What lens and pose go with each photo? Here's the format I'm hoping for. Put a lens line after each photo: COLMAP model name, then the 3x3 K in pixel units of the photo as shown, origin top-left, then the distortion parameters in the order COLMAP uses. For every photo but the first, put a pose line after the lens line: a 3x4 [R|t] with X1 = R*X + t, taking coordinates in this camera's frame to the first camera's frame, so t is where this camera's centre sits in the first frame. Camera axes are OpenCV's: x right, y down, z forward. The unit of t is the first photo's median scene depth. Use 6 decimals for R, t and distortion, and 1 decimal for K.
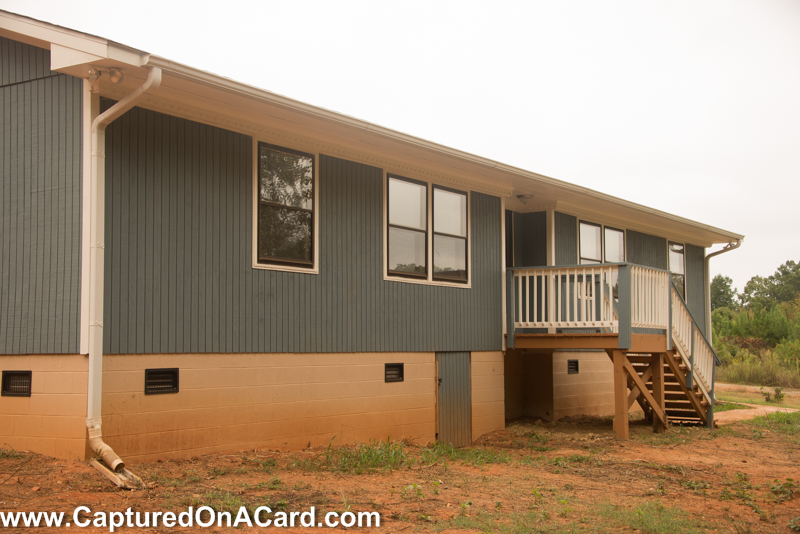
lens RADIAL K [[1041.8, 0, 400.3], [0, 1041.8, 272.4], [0, 0, 1]] dist [0.181819, 0.000000]
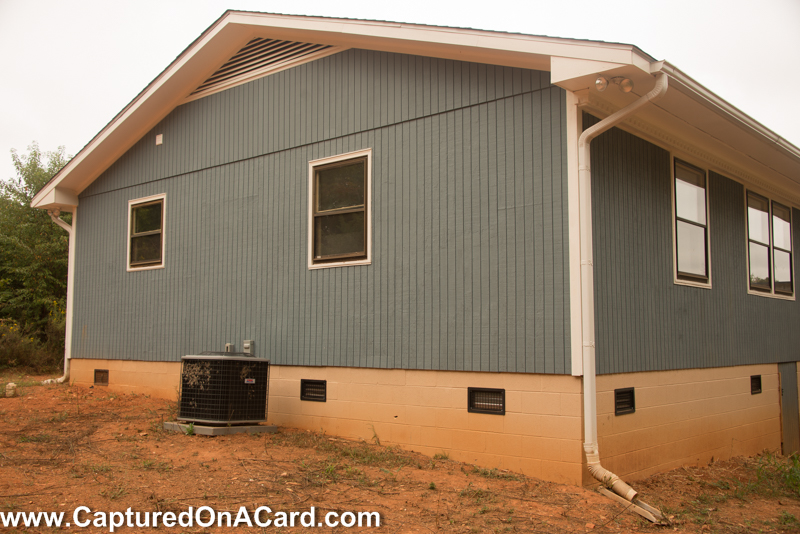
lens RADIAL K [[805.7, 0, 399.4], [0, 805.7, 265.3], [0, 0, 1]] dist [0.001731, 0.000000]
pose [[0.993599, -0.004907, -0.112862, -0.357919], [0.002869, 0.999830, -0.018214, -0.009535], [0.112932, 0.017773, 0.993444, 0.241253]]
